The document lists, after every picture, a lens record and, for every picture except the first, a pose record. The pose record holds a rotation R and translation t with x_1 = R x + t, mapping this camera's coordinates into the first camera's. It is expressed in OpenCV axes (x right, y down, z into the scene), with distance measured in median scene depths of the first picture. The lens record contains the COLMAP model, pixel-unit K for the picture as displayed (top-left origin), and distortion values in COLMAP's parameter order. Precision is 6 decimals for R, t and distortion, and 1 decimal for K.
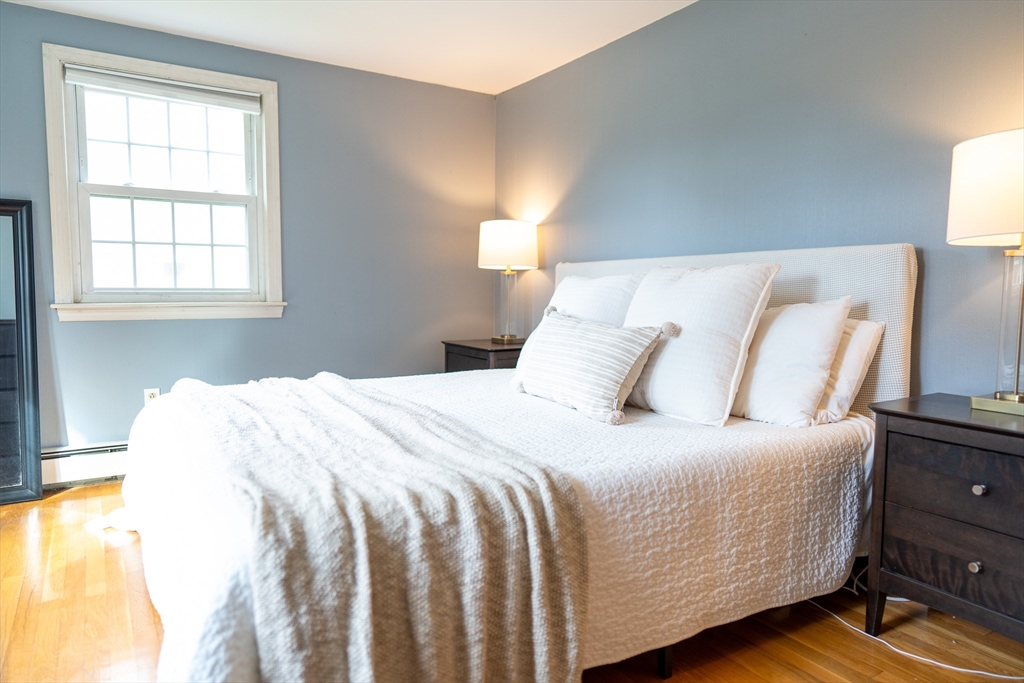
lens RADIAL K [[674.1, 0, 514.6], [0, 674.1, 333.6], [0, 0, 1]] dist [-0.003748, 0.001146]
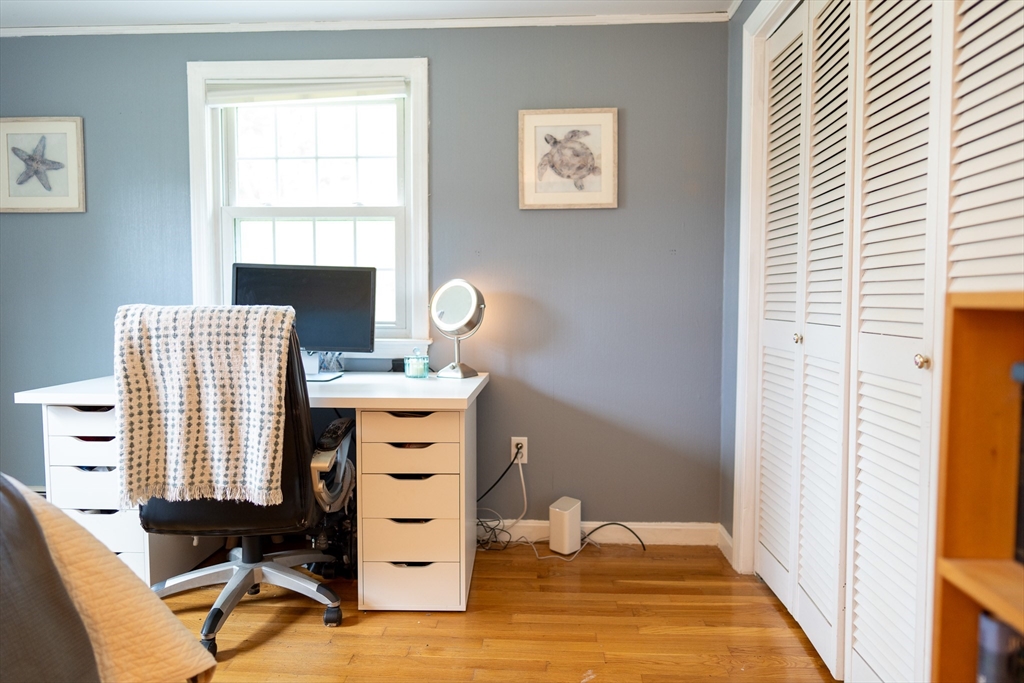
lens RADIAL K [[674.1, 0, 514.6], [0, 674.1, 333.6], [0, 0, 1]] dist [-0.003748, 0.001146]
pose [[0.802219, 0.028023, -0.596372, 0.202688], [-0.034651, 0.999399, 0.000350, -0.057833], [0.596024, 0.020384, 0.802708, 0.440554]]
